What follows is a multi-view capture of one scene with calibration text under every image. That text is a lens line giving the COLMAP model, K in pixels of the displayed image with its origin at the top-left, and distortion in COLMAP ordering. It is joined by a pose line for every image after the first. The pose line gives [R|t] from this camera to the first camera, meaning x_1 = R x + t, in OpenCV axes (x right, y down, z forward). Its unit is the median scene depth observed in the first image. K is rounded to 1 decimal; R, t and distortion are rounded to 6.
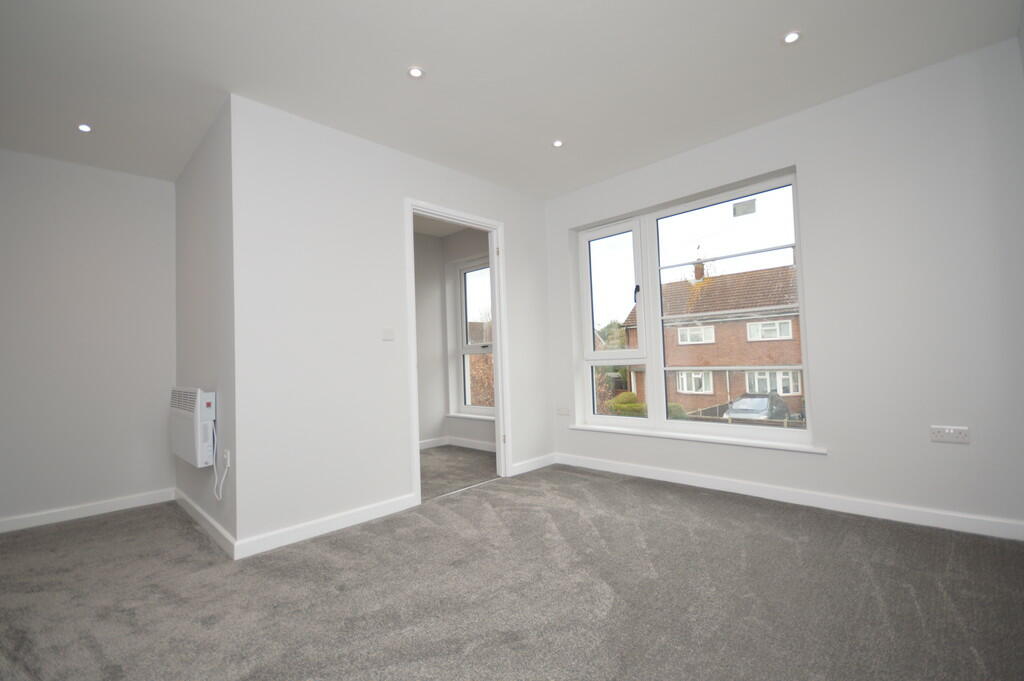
lens RADIAL K [[459.5, 0, 512.0], [0, 459.5, 340.5], [0, 0, 1]] dist [-0.026792, 0.000118]
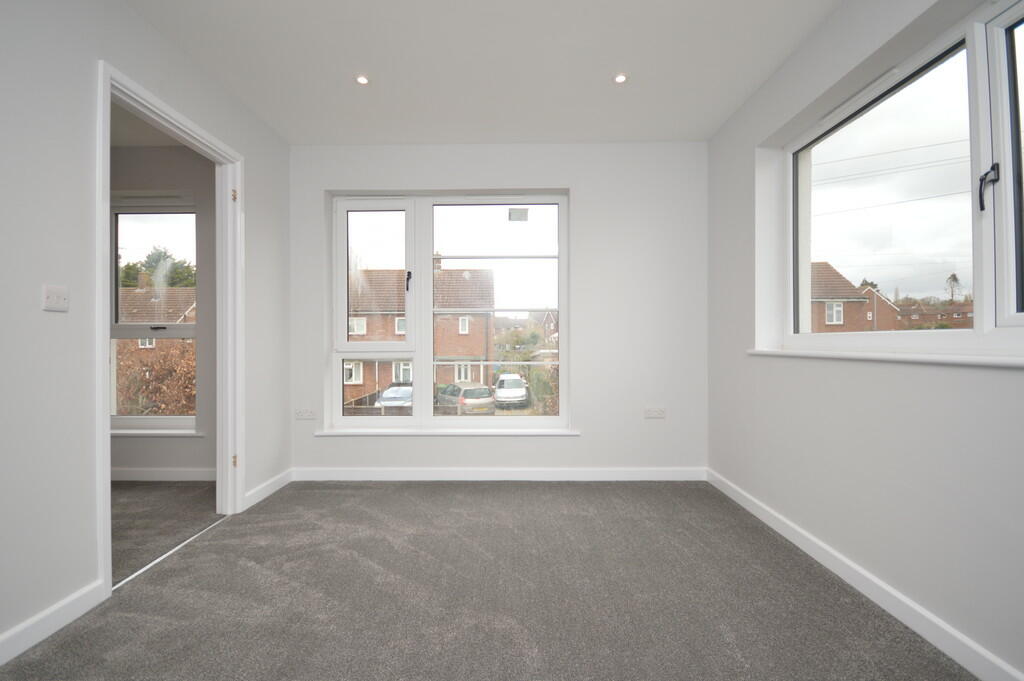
lens RADIAL K [[453.0, 0, 512.0], [0, 453.0, 340.5], [0, 0, 1]] dist [0.003166, -0.012189]
pose [[0.709761, 0.034179, 0.703613, -0.234831], [-0.049734, 0.998761, 0.001651, 0.005364], [-0.702685, -0.036165, 0.710582, 0.226416]]
